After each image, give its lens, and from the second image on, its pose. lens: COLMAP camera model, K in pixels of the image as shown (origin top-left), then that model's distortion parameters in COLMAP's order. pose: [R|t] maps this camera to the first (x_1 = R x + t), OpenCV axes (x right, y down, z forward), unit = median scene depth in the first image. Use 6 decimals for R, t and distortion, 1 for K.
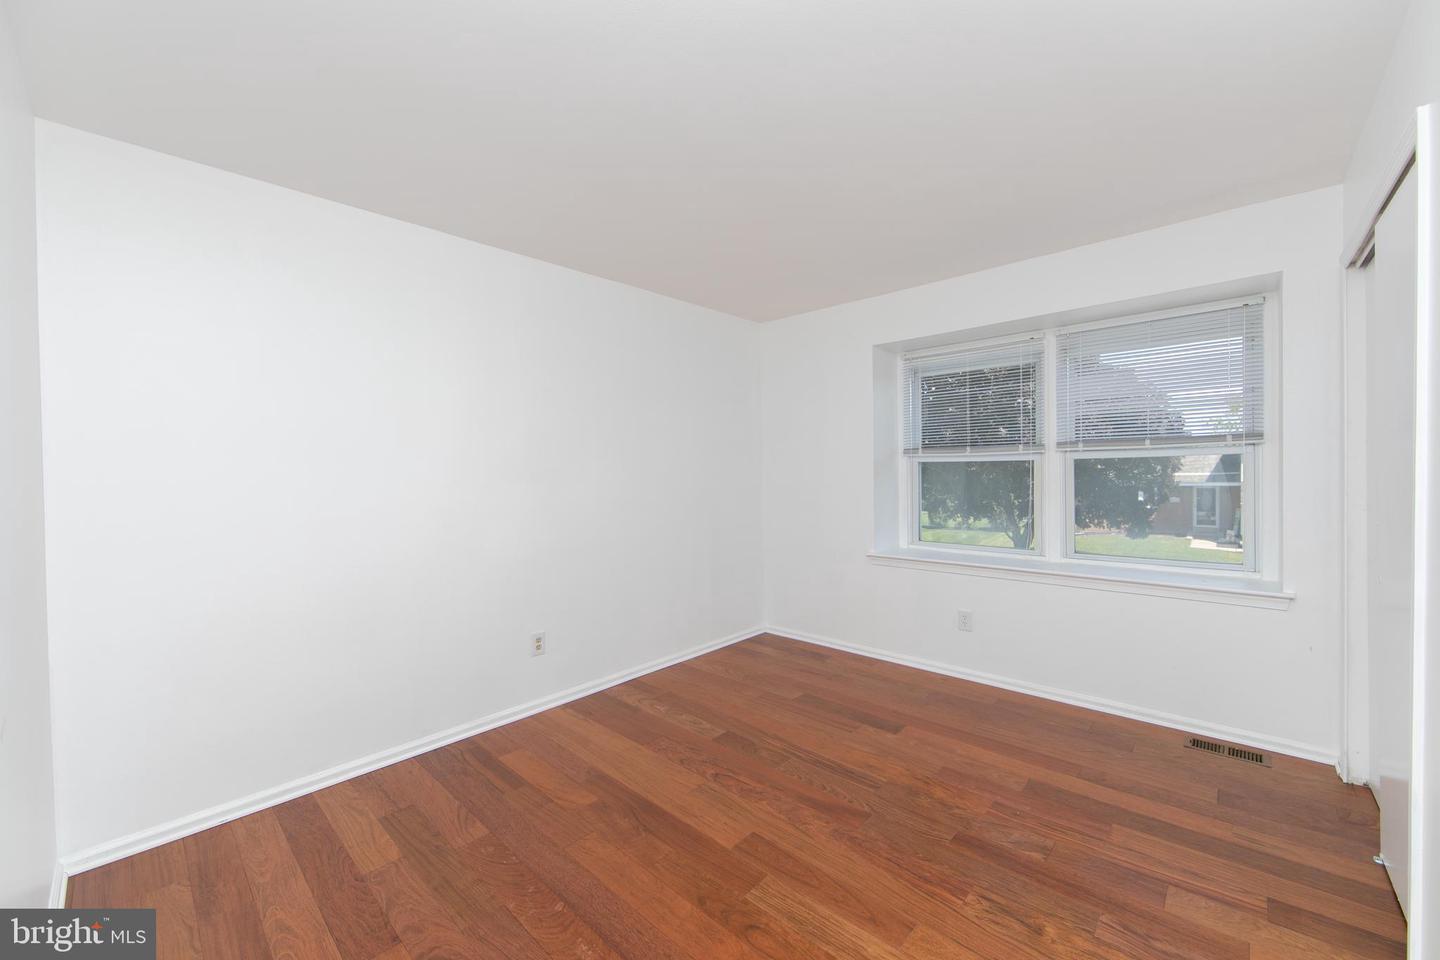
lens RADIAL K [[566.1, 0, 714.5], [0, 566.1, 476.5], [0, 0, 1]] dist [-0.006630, 0.000504]
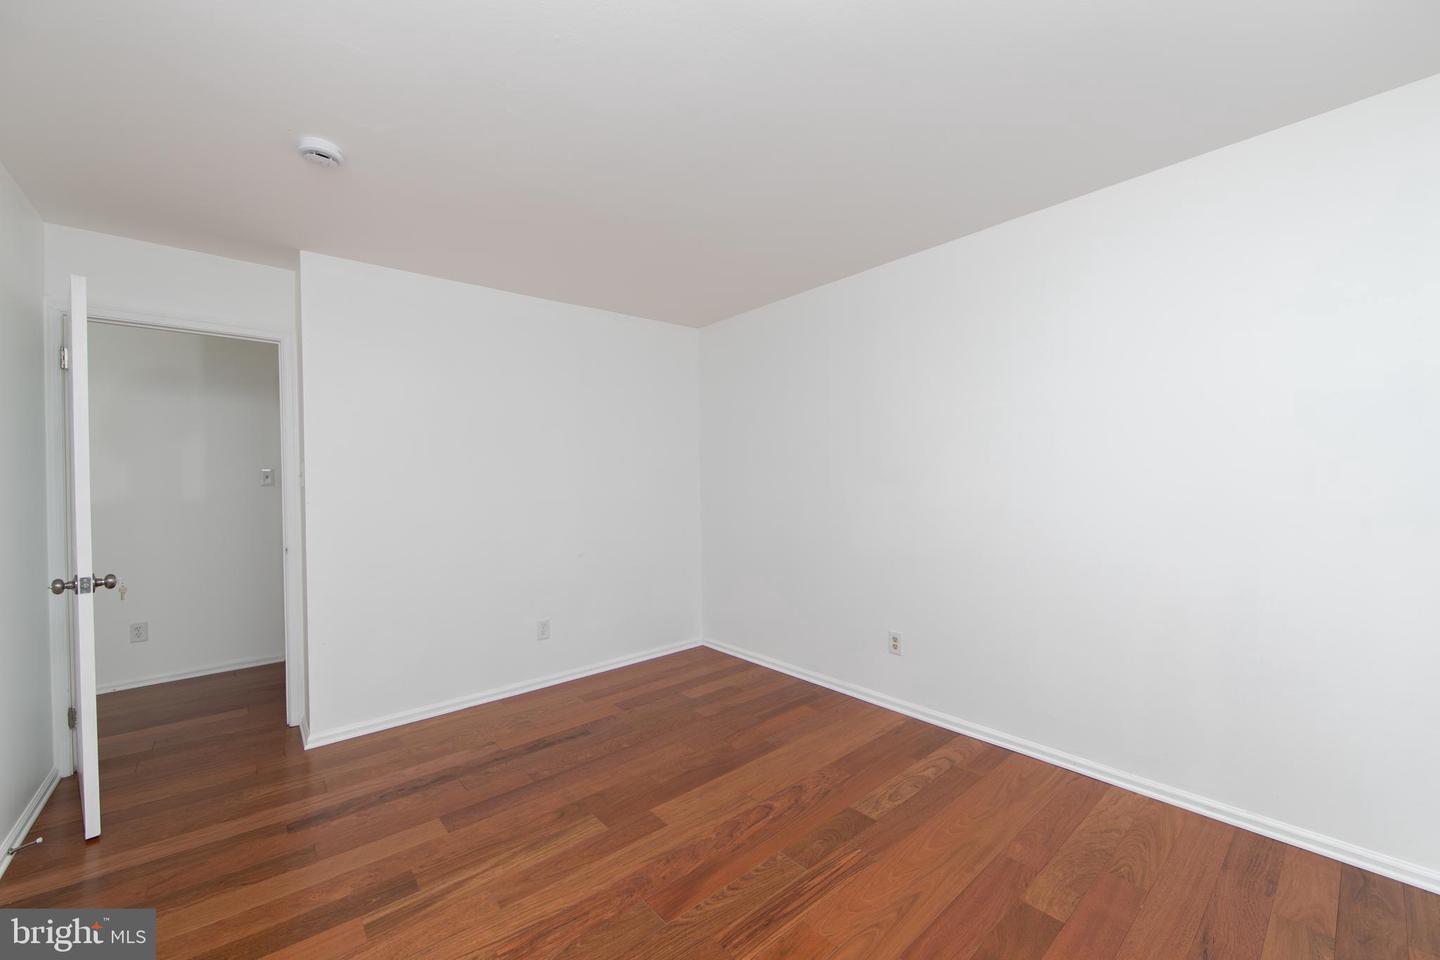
lens RADIAL K [[566.1, 0, 730.6], [0, 566.1, 480.2], [0, 0, 1]] dist [-0.006630, 0.000504]
pose [[-0.094481, 0.022879, -0.995264, 0.950417], [0.001350, 0.999738, 0.022853, -0.024243], [0.995526, 0.000816, -0.094487, 1.071255]]
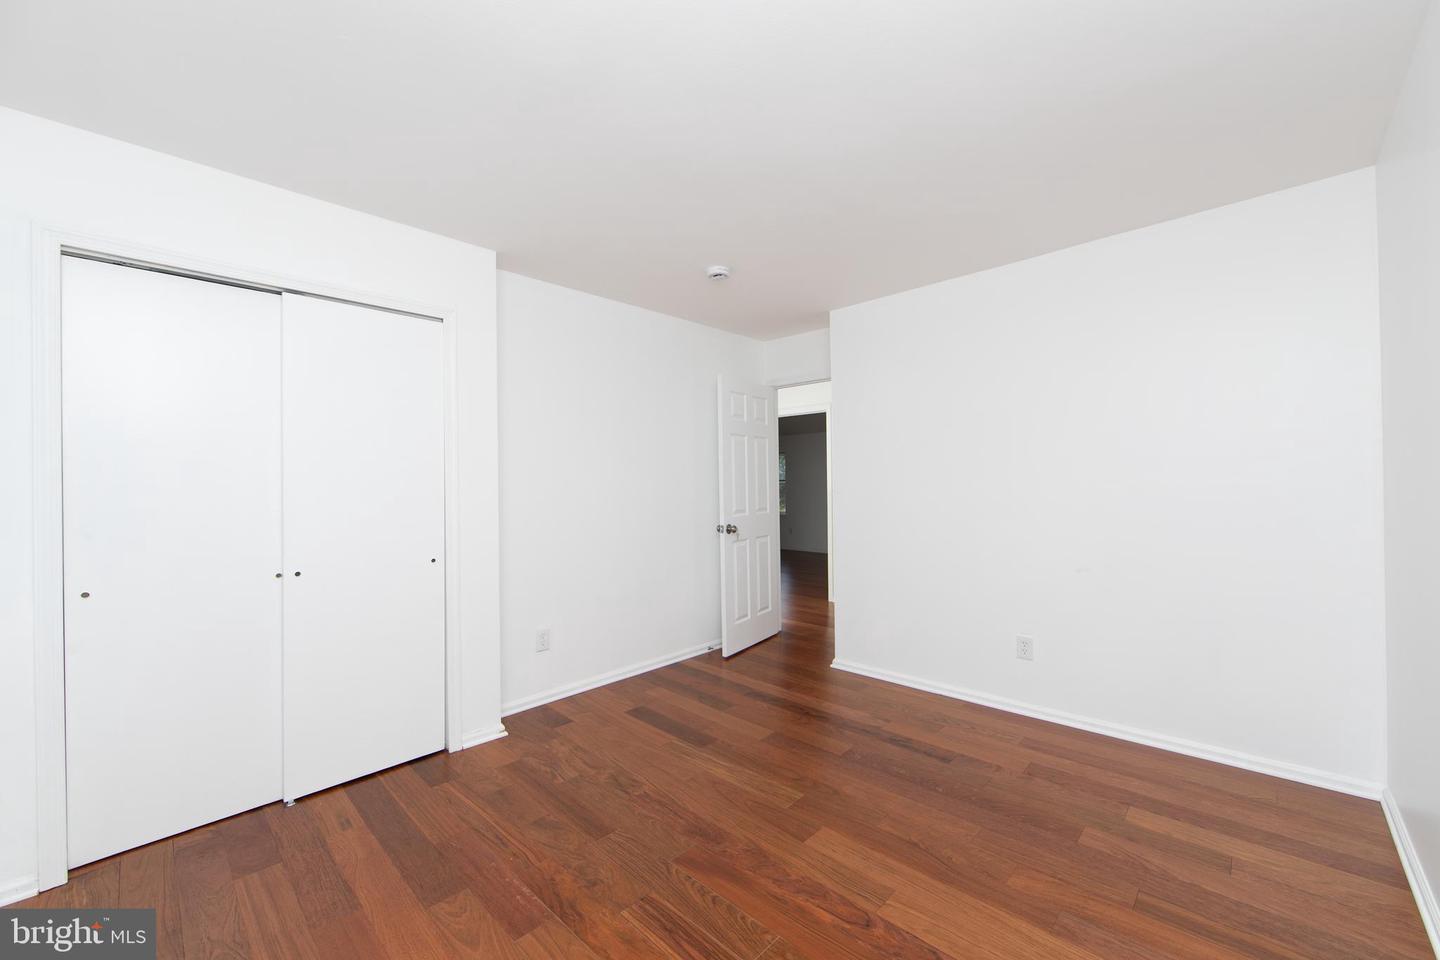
lens RADIAL K [[566.1, 0, 719.0], [0, 566.1, 479.2], [0, 0, 1]] dist [-0.006630, 0.000504]
pose [[-0.999458, 0.030825, 0.011526, 0.161946], [0.030891, 0.999507, 0.005560, -0.006553], [-0.011349, 0.005913, -0.999918, 1.743432]]
